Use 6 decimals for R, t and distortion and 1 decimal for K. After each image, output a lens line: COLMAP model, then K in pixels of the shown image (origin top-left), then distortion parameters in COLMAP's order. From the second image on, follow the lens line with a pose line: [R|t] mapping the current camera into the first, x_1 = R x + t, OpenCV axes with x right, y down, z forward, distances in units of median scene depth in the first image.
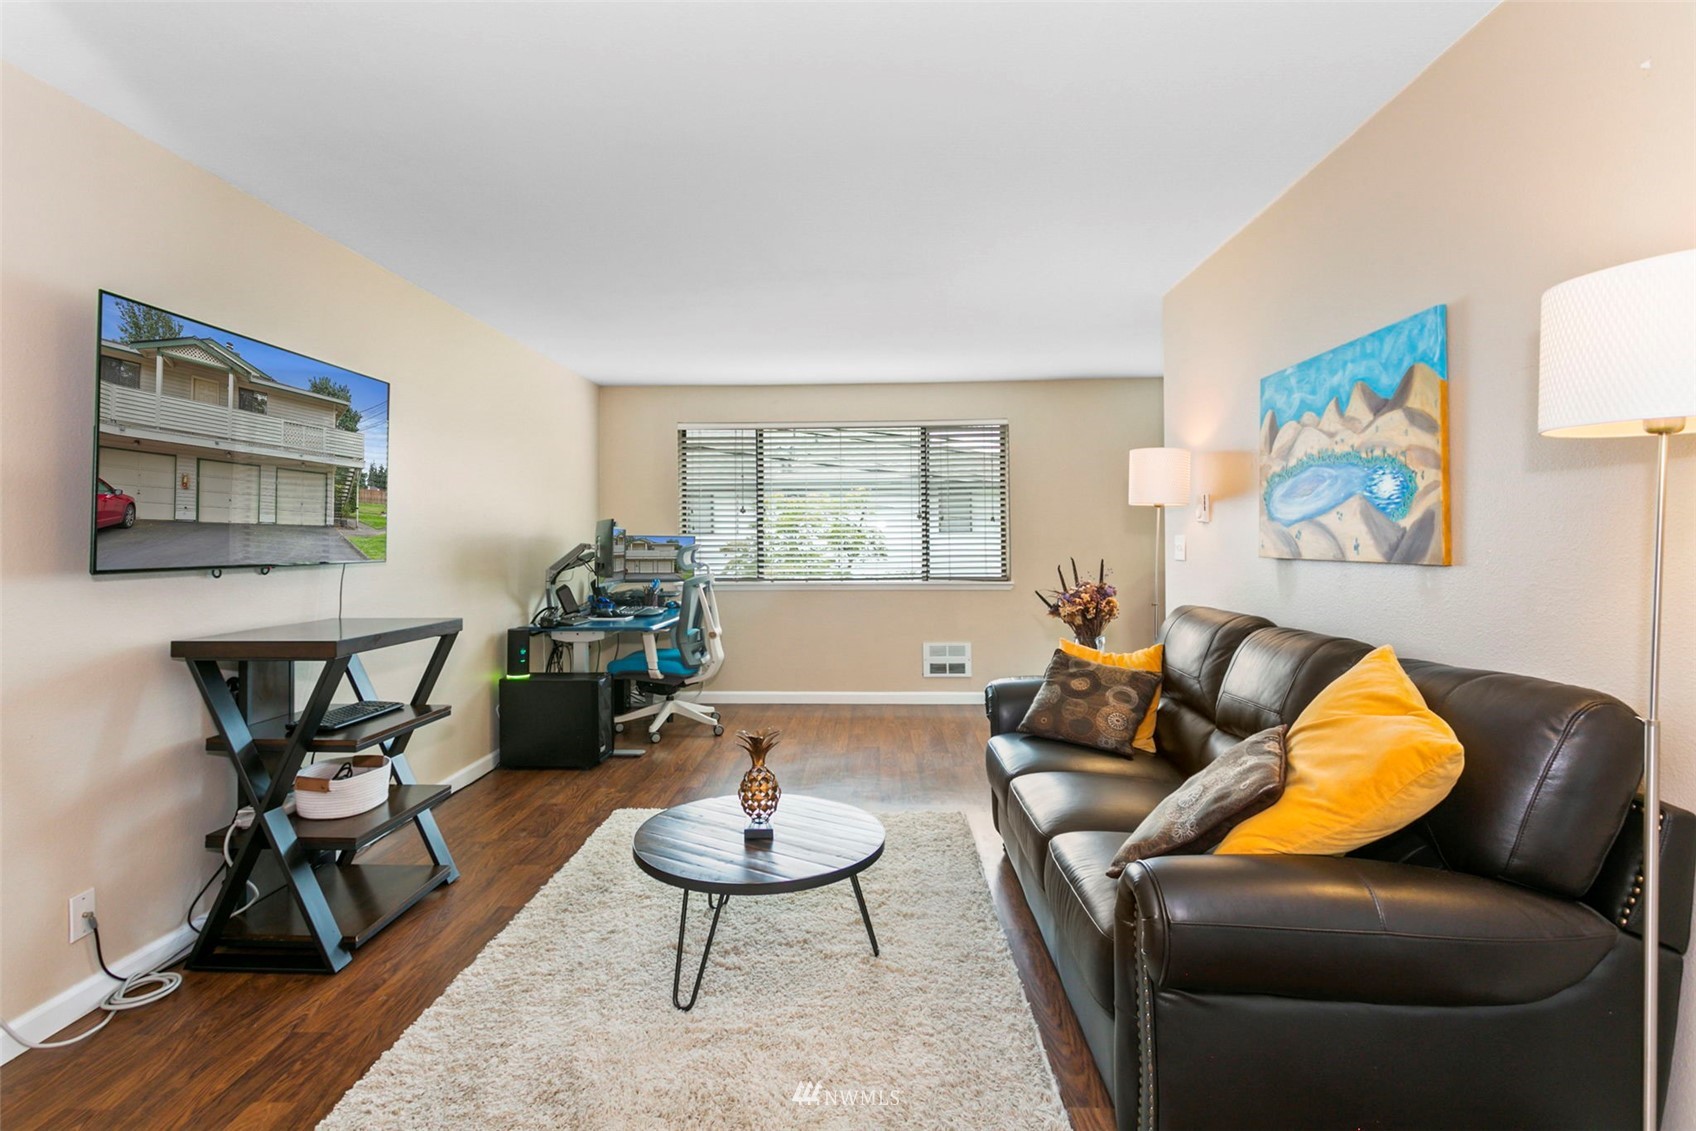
lens RADIAL K [[872.1, 0, 846.3], [0, 872.1, 522.2], [0, 0, 1]] dist [-0.000096, 0.000446]
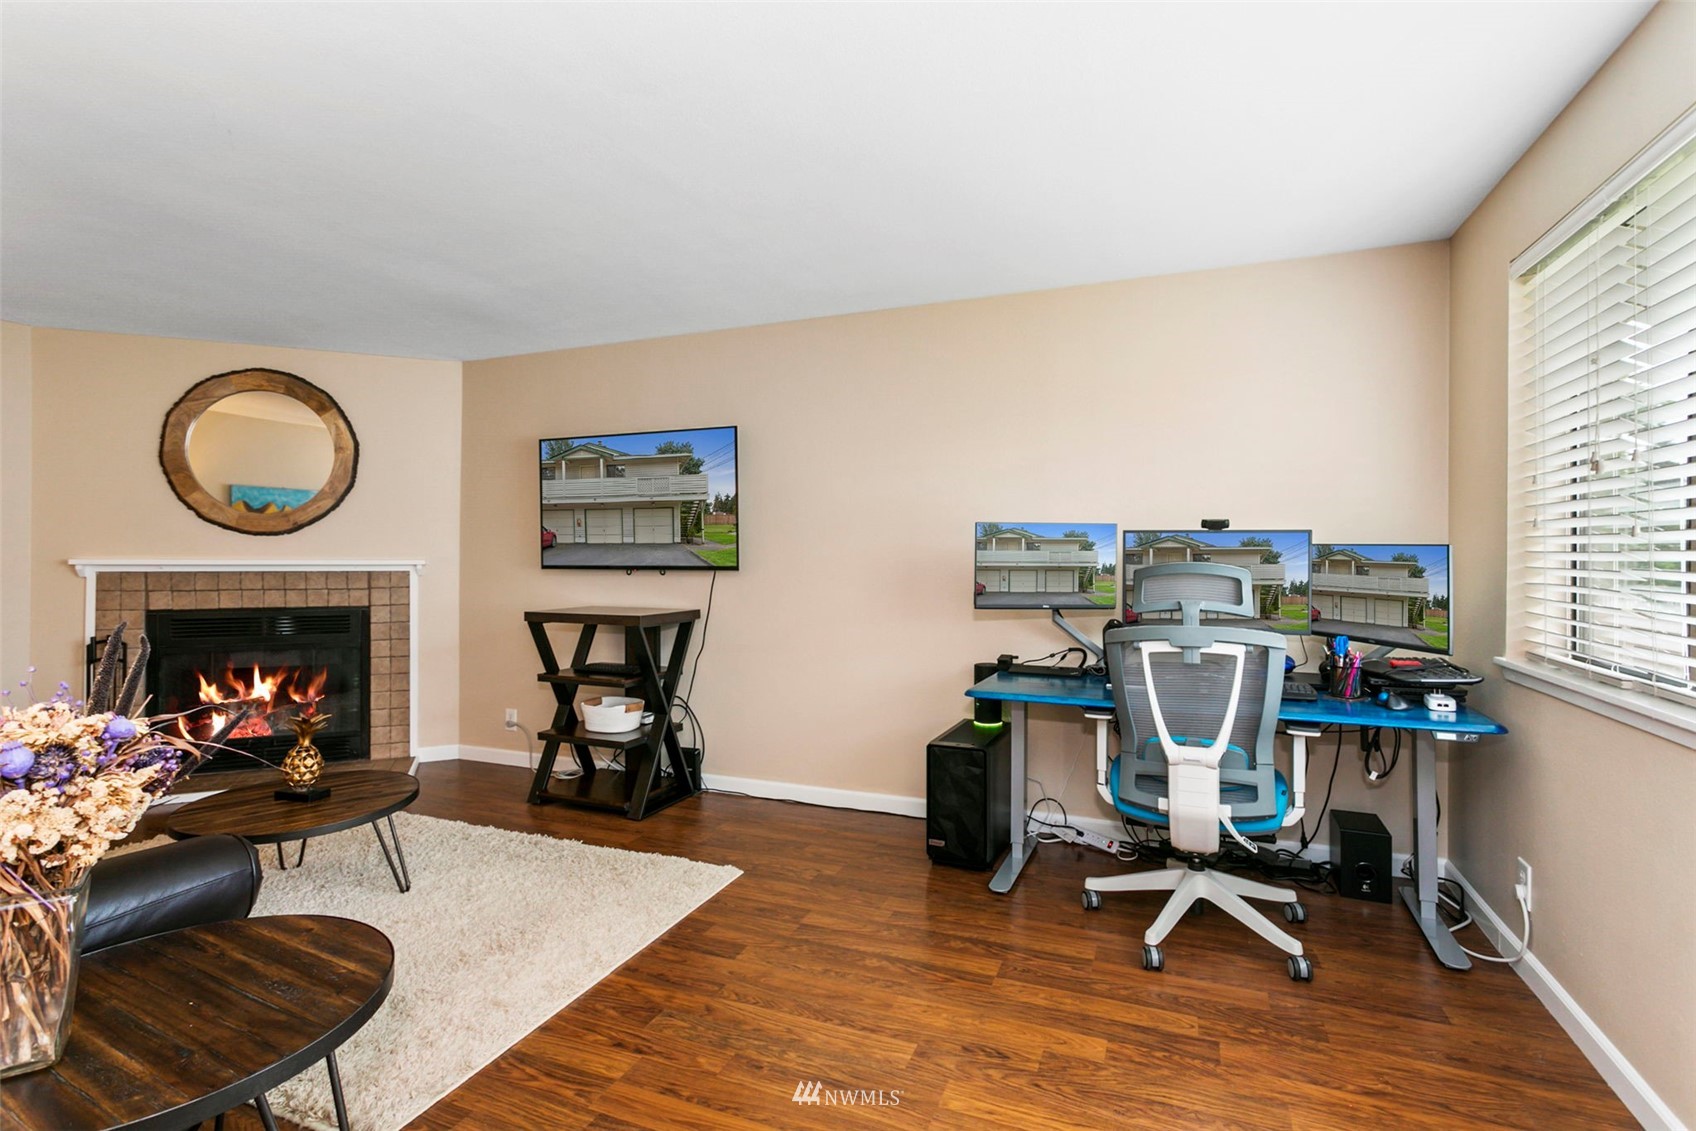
lens RADIAL K [[824.1, 0, 844.5], [0, 824.1, 538.8], [0, 0, 1]] dist [0.005290, 0.000482]
pose [[-0.348934, -0.023580, -0.936851, 0.583980], [0.014227, 0.999435, -0.030454, 0.042137], [0.937039, -0.023955, -0.348402, 1.742349]]
